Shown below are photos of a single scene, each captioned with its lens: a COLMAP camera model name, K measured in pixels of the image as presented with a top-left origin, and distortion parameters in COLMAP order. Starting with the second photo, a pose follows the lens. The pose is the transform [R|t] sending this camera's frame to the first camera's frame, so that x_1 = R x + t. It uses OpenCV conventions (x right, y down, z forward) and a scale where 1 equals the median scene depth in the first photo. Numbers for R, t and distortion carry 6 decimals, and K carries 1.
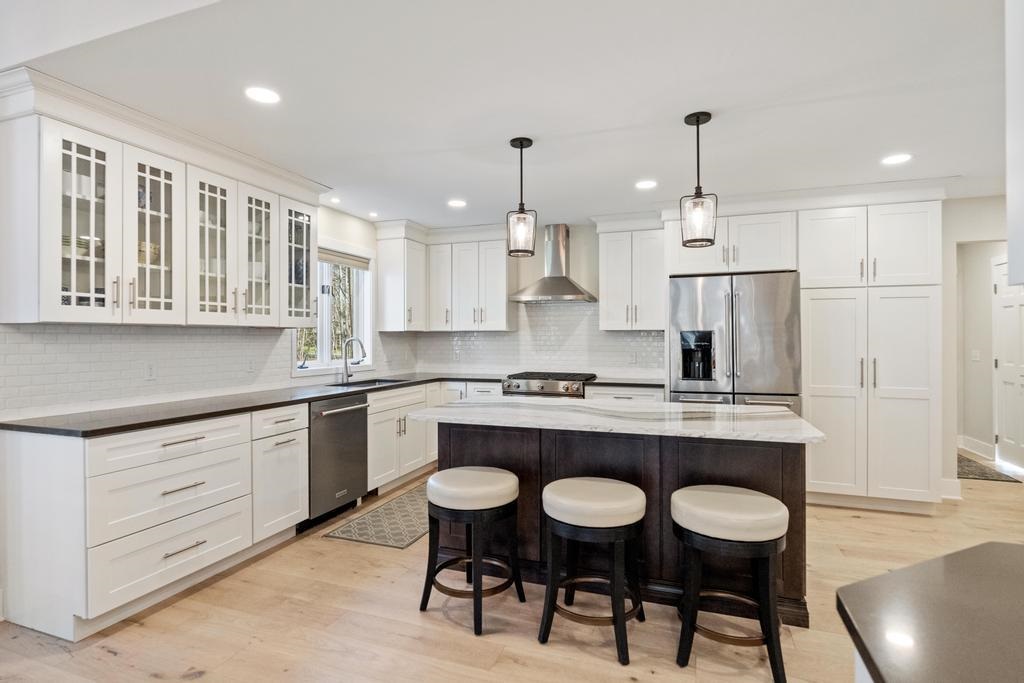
lens RADIAL K [[516.0, 0, 510.9], [0, 516.0, 337.2], [0, 0, 1]] dist [-0.006811, 0.002667]
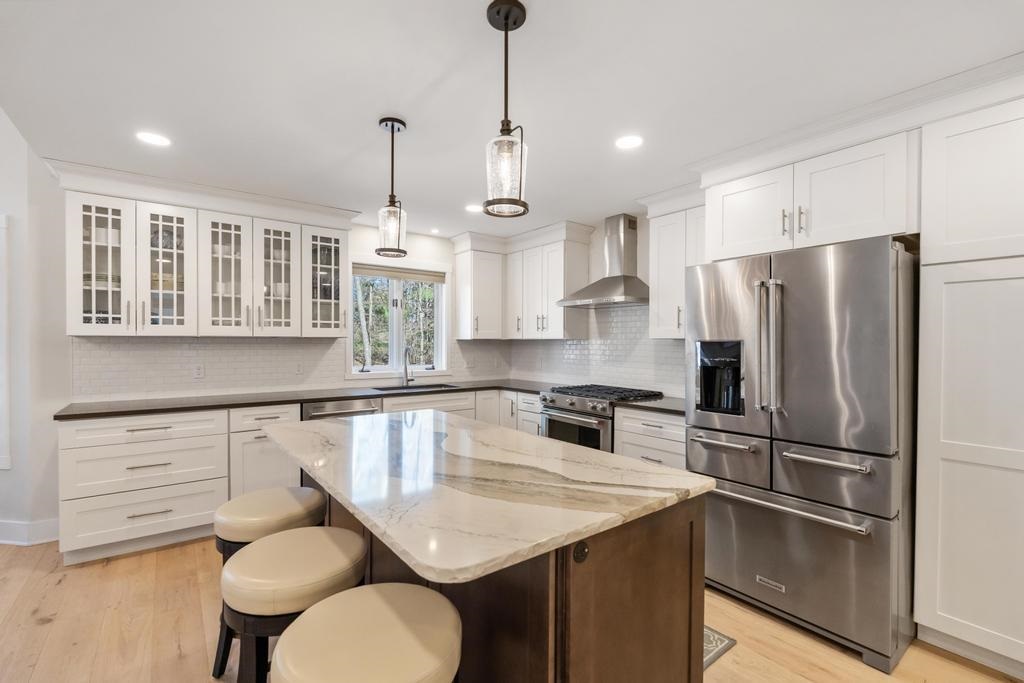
lens RADIAL K [[455.8, 0, 510.2], [0, 455.8, 345.8], [0, 0, 1]] dist [-0.011457, 0.002973]
pose [[0.842895, 0.007370, -0.538027, 0.465978], [-0.003238, 0.999958, 0.008625, -0.009389], [0.538068, -0.005528, 0.842883, 0.353804]]
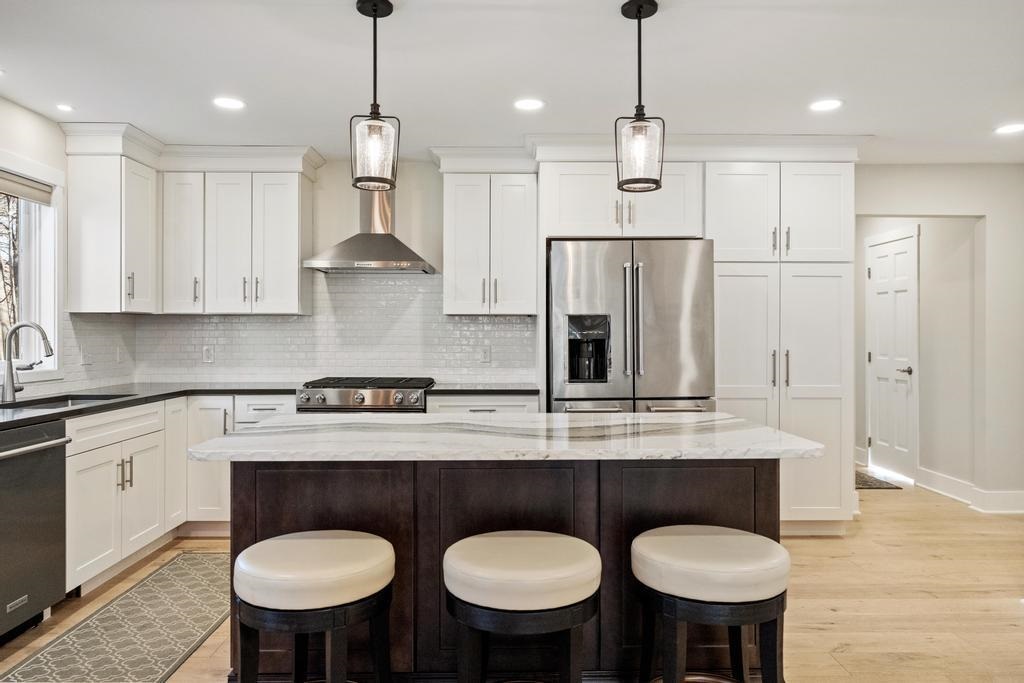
lens RADIAL K [[711.8, 0, 514.2], [0, 711.8, 331.8], [0, 0, 1]] dist [-0.008730, 0.003963]
pose [[0.934052, 0.001887, 0.357131, -0.099568], [-0.001699, 0.999998, -0.000839, 0.013717], [-0.357132, 0.000177, 0.934054, 0.102061]]
